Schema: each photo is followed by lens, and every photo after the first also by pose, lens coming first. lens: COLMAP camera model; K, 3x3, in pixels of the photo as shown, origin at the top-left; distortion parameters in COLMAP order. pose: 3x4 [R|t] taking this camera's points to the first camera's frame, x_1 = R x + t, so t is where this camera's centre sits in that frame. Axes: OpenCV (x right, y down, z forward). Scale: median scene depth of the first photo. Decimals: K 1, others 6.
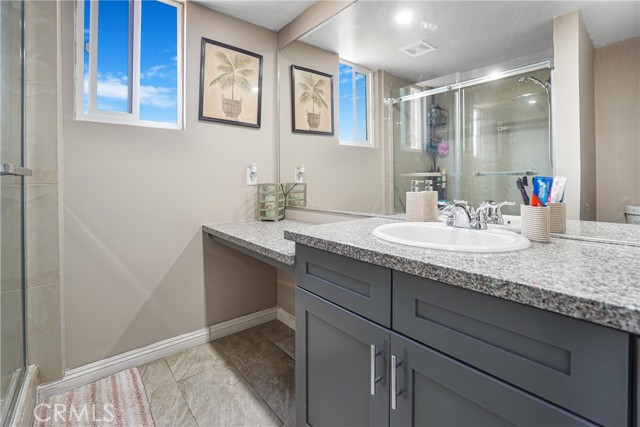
lens RADIAL K [[299.5, 0, 318.5], [0, 299.5, 174.7], [0, 0, 1]] dist [-0.038204, 0.011598]
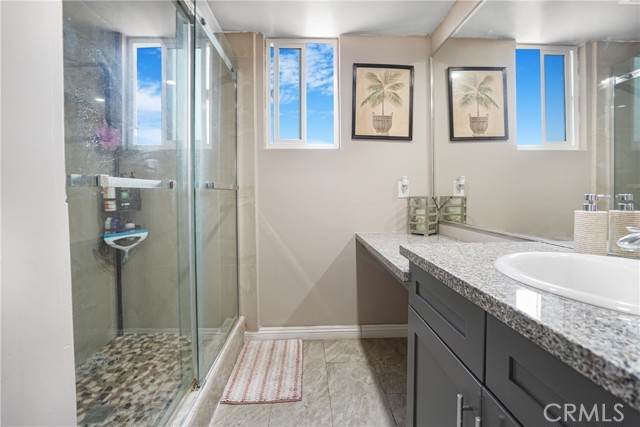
lens RADIAL K [[287.0, 0, 317.9], [0, 287.0, 193.3], [0, 0, 1]] dist [-0.038118, 0.010547]
pose [[0.788446, 0.004076, -0.615090, 0.152686], [0.008767, 0.999802, 0.017864, -0.000142], [0.615041, -0.019477, 0.788254, 0.068935]]
